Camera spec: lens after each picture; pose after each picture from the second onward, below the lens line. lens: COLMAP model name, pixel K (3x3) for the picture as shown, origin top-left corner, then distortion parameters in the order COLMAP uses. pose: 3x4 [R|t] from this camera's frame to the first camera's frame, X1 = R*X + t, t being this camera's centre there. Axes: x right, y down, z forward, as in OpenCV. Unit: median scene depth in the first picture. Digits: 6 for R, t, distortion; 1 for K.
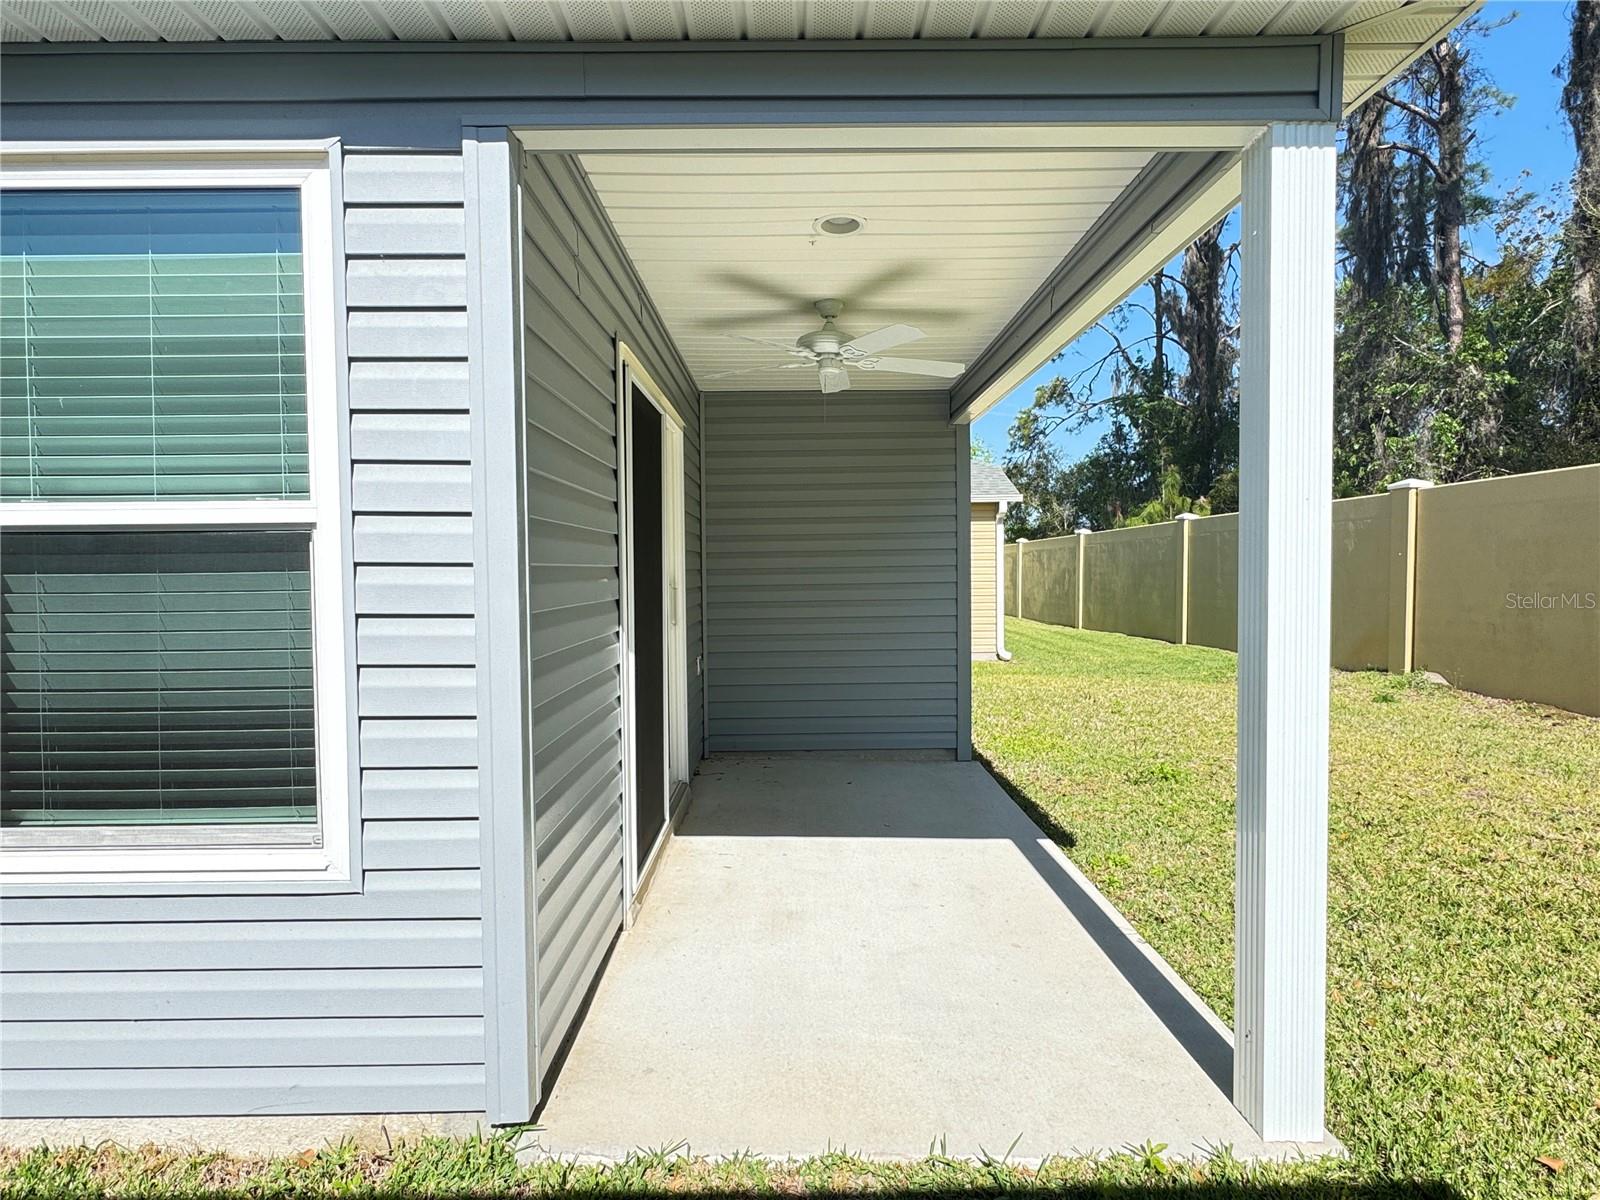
lens RADIAL K [[876.2, 0, 800.0], [0, 876.2, 600.0], [0, 0, 1]] dist [0.022044, 0.000018]
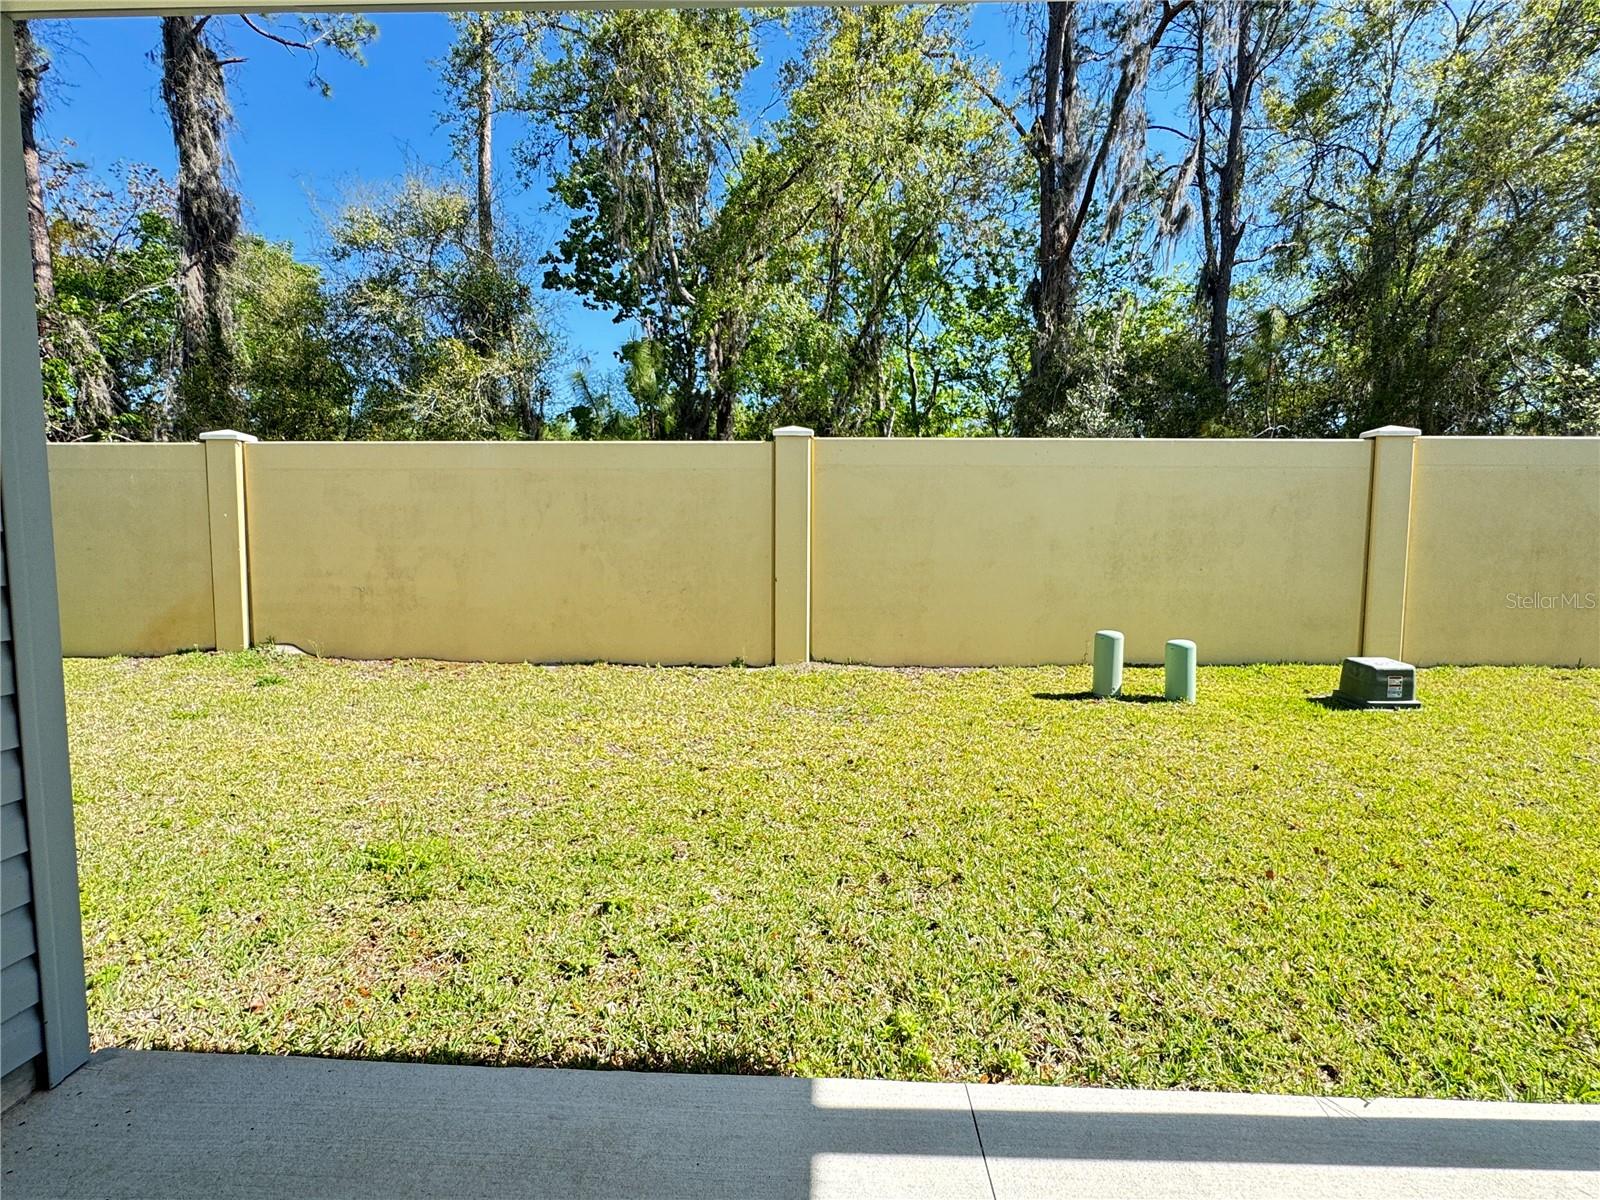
lens RADIAL K [[737.6, 0, 800.0], [0, 737.6, 600.0], [0, 0, 1]] dist [-0.002253, -0.000567]
pose [[0.046035, -0.079858, 0.995743, -0.039180], [0.028322, 0.996503, 0.078609, -0.009221], [-0.998538, 0.024583, 0.048135, 0.399677]]
